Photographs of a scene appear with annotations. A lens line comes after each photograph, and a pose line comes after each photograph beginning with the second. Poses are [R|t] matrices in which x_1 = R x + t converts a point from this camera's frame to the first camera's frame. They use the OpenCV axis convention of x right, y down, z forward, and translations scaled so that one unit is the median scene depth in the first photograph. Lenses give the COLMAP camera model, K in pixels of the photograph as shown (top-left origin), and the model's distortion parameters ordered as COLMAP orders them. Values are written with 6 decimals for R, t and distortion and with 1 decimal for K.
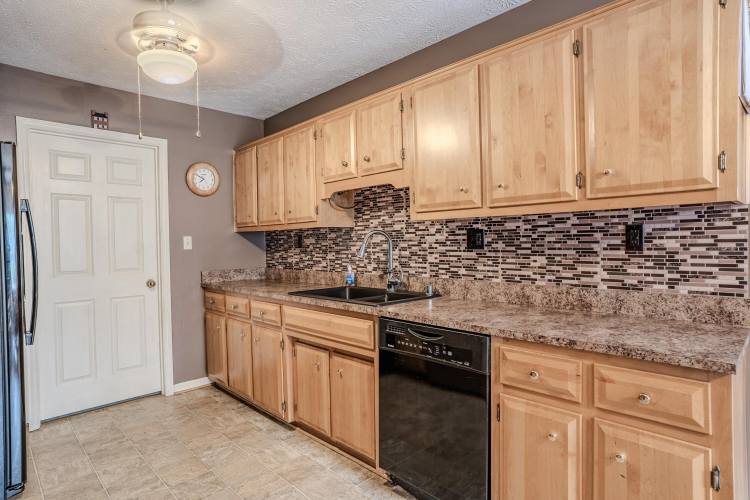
lens RADIAL K [[411.8, 0, 380.1], [0, 411.8, 247.8], [0, 0, 1]] dist [-0.040082, 0.020306]
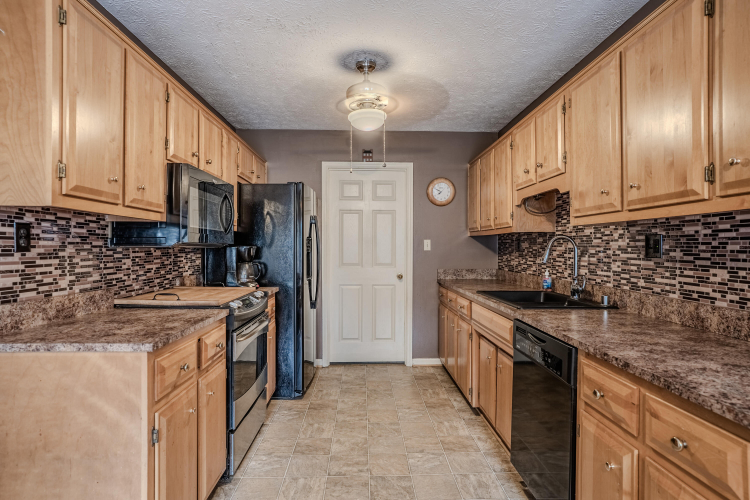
lens RADIAL K [[411.8, 0, 374.2], [0, 411.8, 248.0], [0, 0, 1]] dist [-0.040082, 0.020306]
pose [[0.731438, 0.020263, -0.681607, 0.346493], [-0.024552, 0.999693, 0.003371, -0.005017], [0.681466, 0.014269, 0.731710, -0.009977]]
